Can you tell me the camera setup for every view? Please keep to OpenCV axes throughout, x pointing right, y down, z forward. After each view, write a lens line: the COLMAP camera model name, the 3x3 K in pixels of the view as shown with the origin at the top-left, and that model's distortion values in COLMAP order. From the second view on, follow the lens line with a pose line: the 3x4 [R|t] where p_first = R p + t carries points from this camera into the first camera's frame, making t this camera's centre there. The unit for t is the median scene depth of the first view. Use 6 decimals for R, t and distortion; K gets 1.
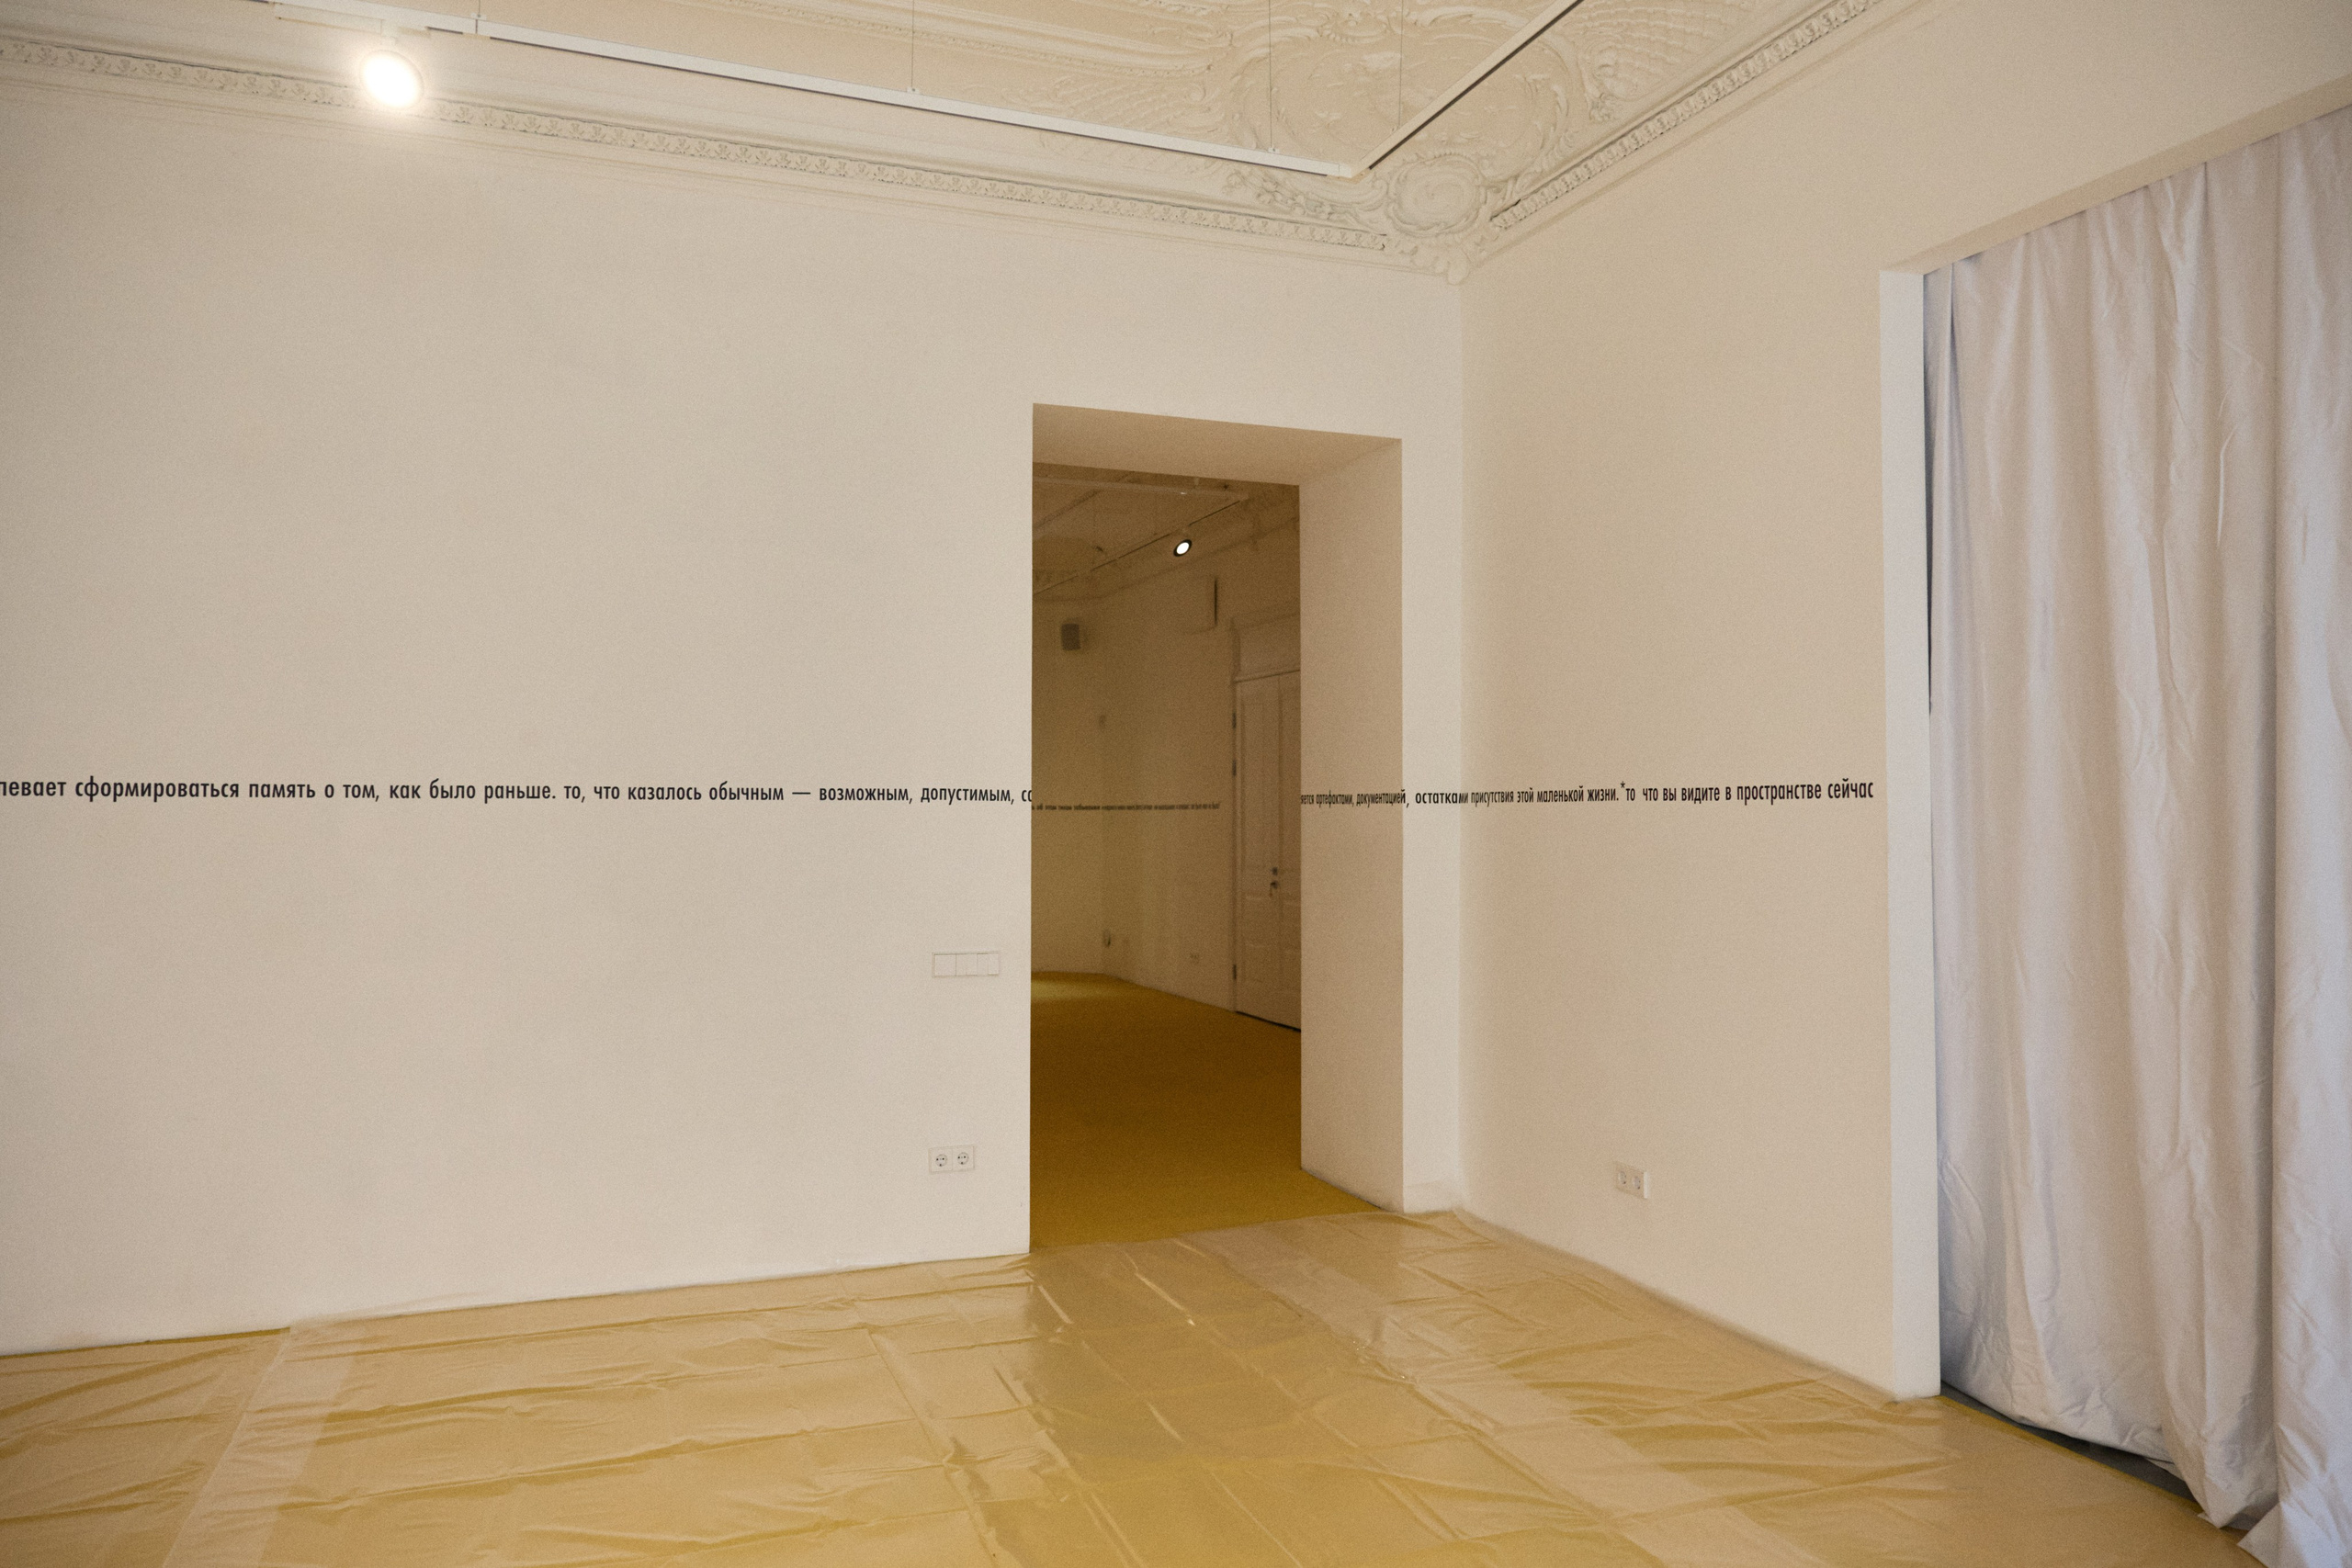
lens RADIAL K [[1545.8, 0, 1185.3], [0, 1545.8, 758.6], [0, 0, 1]] dist [-0.009756, -0.000490]
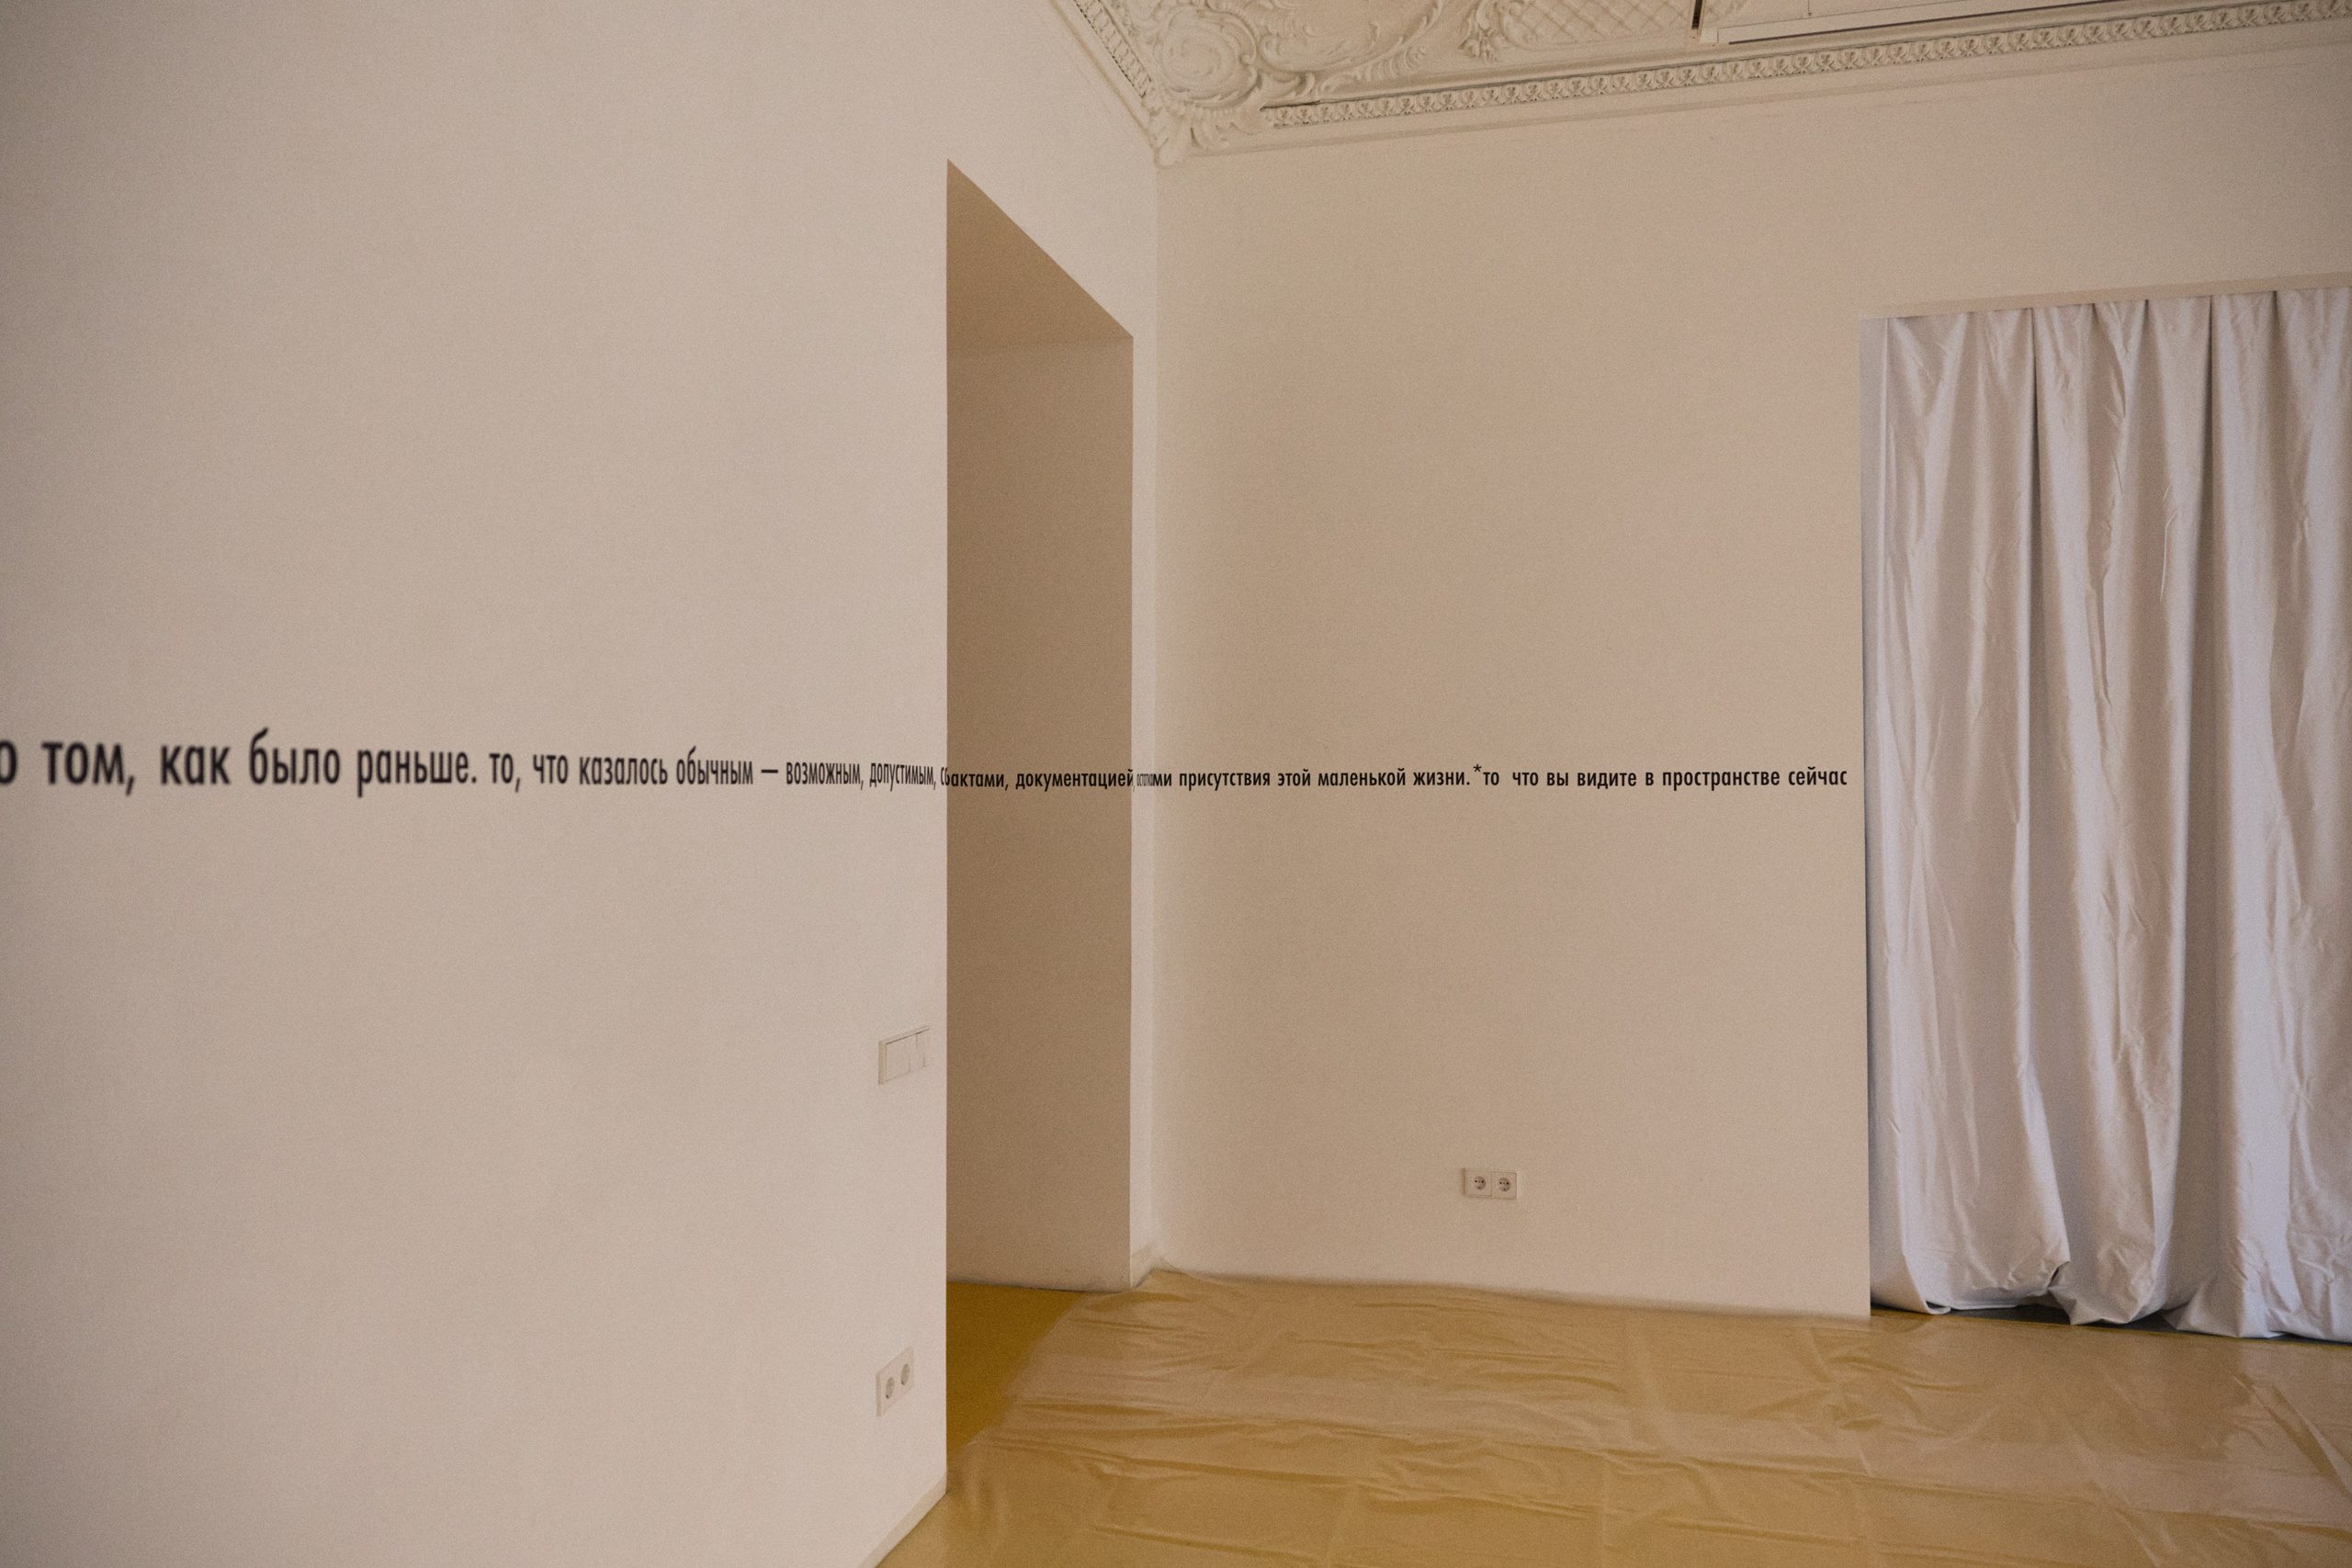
lens RADIAL K [[1636.3, 0, 1177.0], [0, 1636.3, 741.1], [0, 0, 1]] dist [0.073450, 0.001987]
pose [[0.588156, 0.021202, 0.808470, -0.657738], [-0.027548, 0.999601, -0.006174, 0.011731], [-0.808279, -0.018640, 0.588505, 0.564347]]
